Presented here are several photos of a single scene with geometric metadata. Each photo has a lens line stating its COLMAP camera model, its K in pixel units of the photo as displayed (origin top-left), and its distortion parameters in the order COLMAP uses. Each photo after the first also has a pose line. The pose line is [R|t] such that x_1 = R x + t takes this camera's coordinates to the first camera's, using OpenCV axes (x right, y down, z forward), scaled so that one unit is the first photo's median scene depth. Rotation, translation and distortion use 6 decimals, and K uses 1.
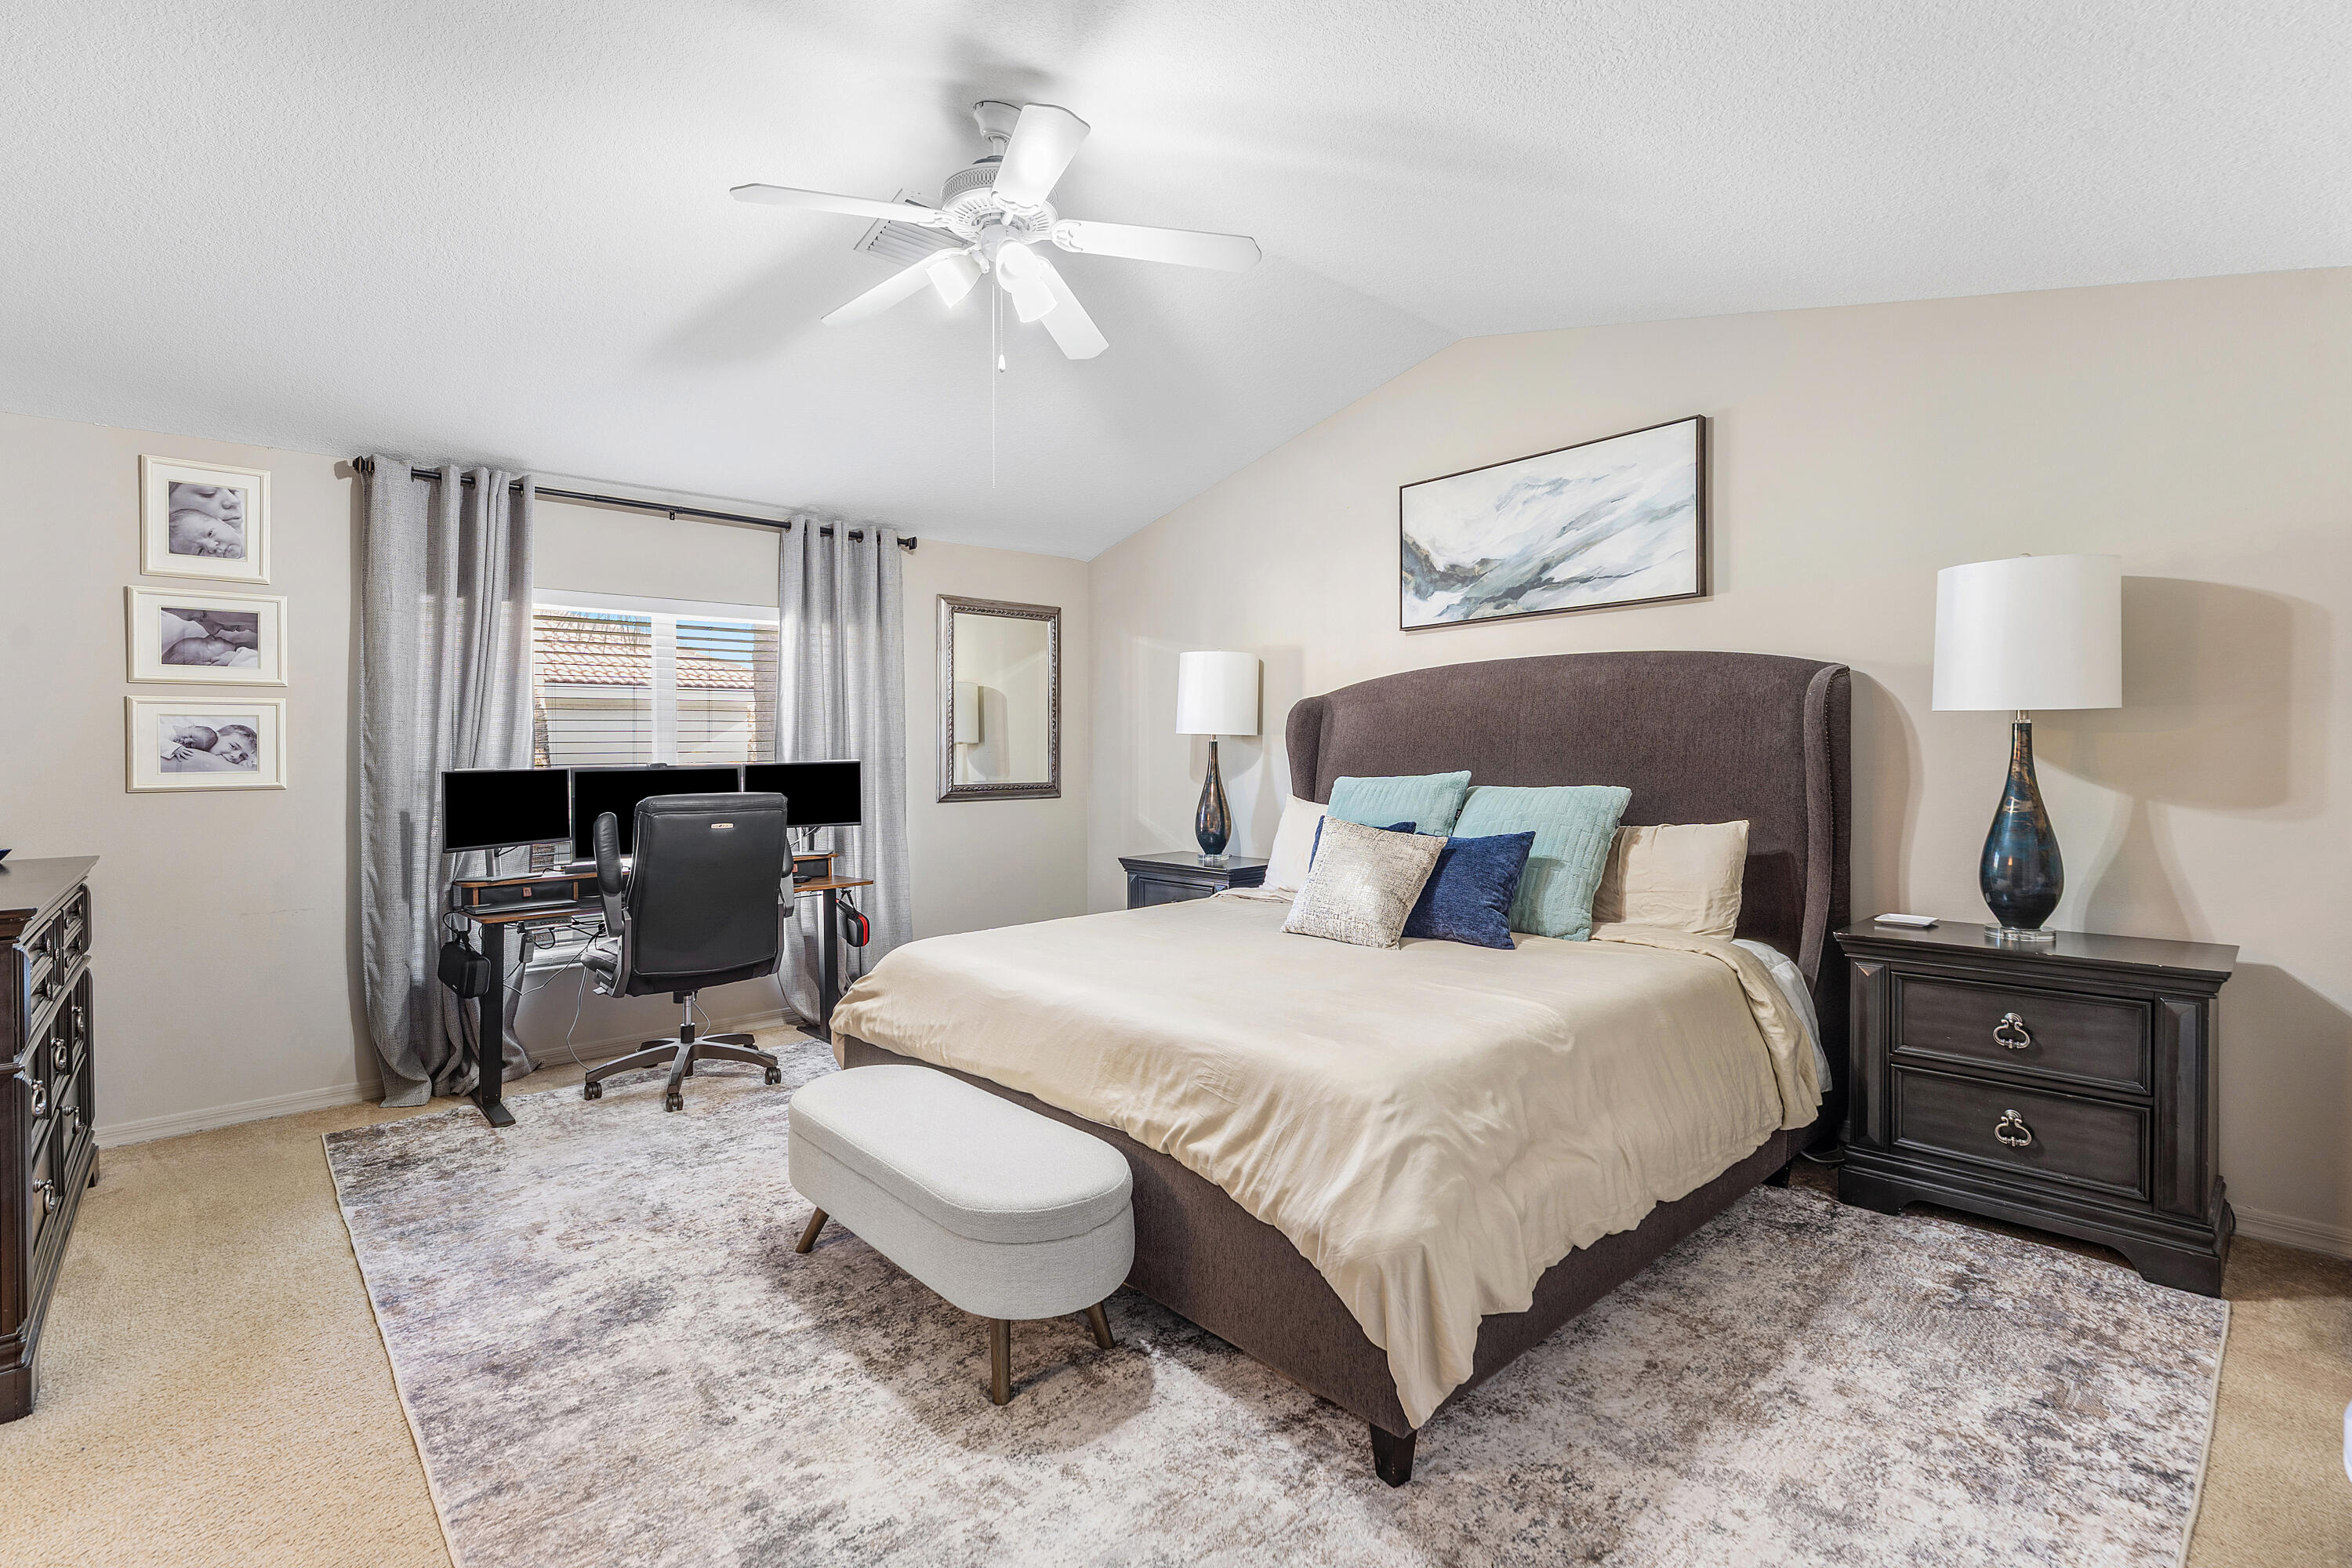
lens RADIAL K [[1055.4, 0, 1174.5], [0, 1055.4, 762.4], [0, 0, 1]] dist [0.000393, -0.000068]
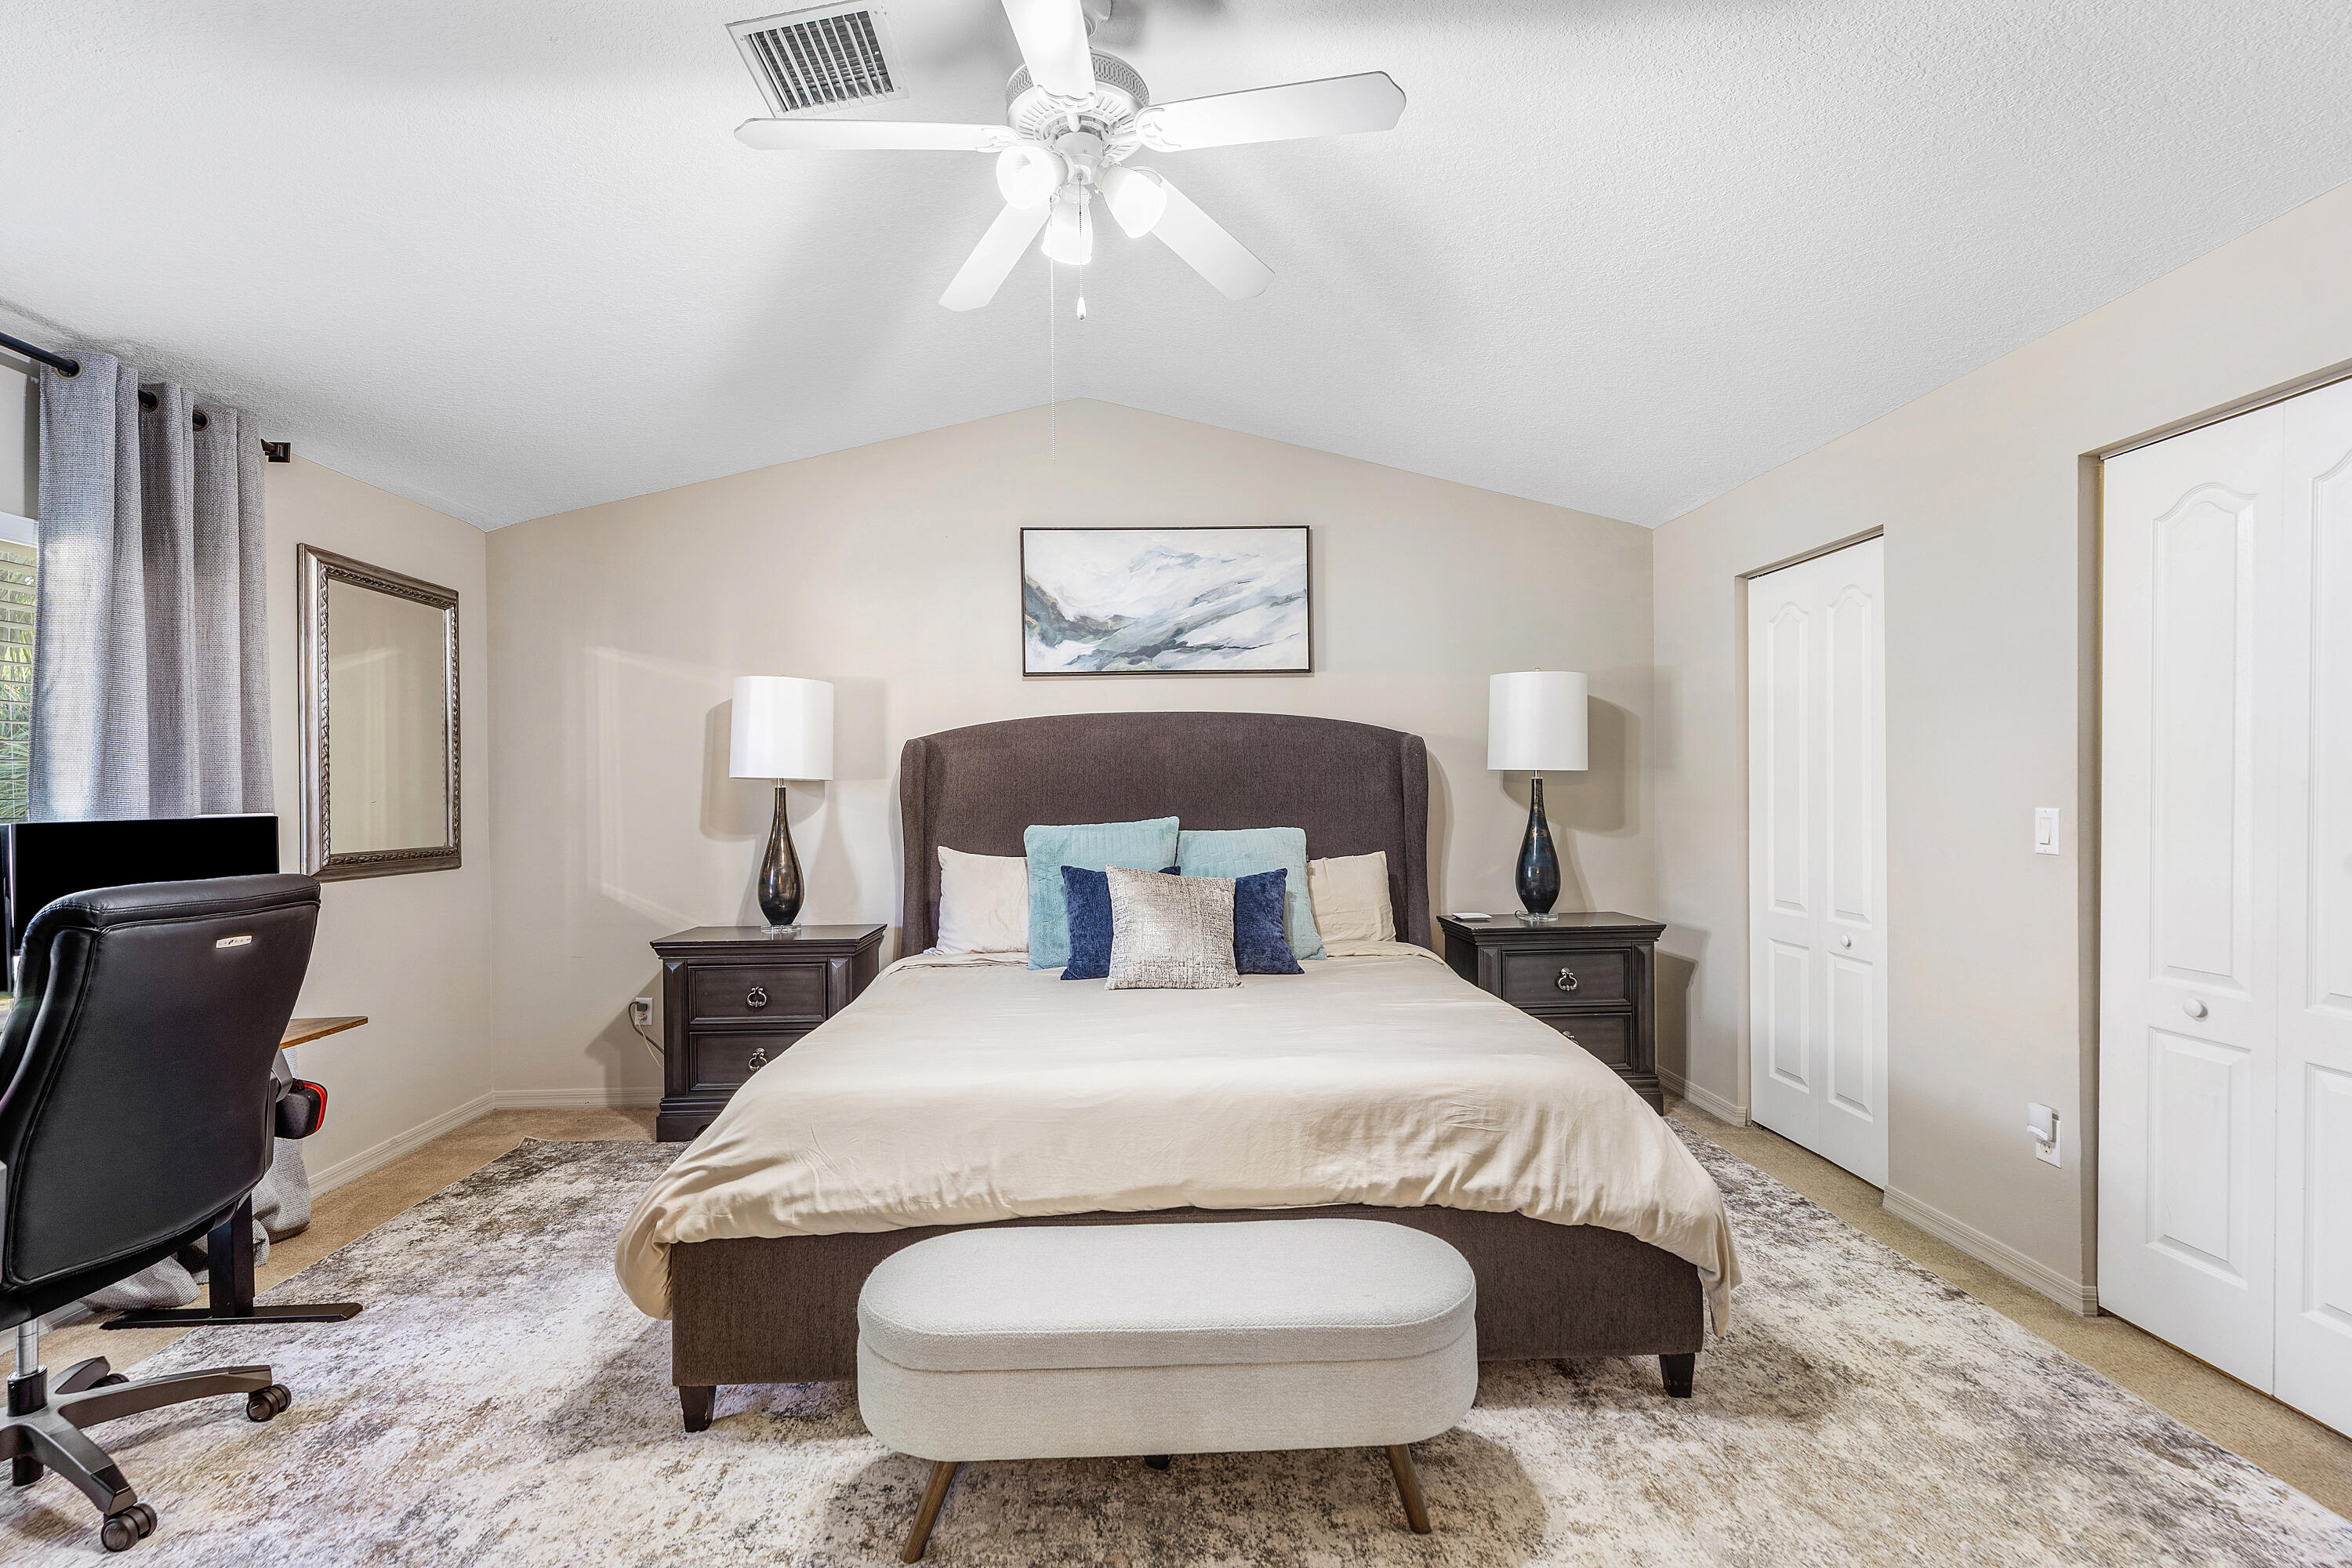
lens RADIAL K [[1055.4, 0, 1175.6], [0, 1055.4, 799.0], [0, 0, 1]] dist [0.000393, -0.000068]
pose [[0.642979, -0.000814, 0.765883, -0.523416], [0.011176, 0.999903, -0.008320, -0.000568], [-0.765802, 0.013909, 0.642926, 0.312489]]
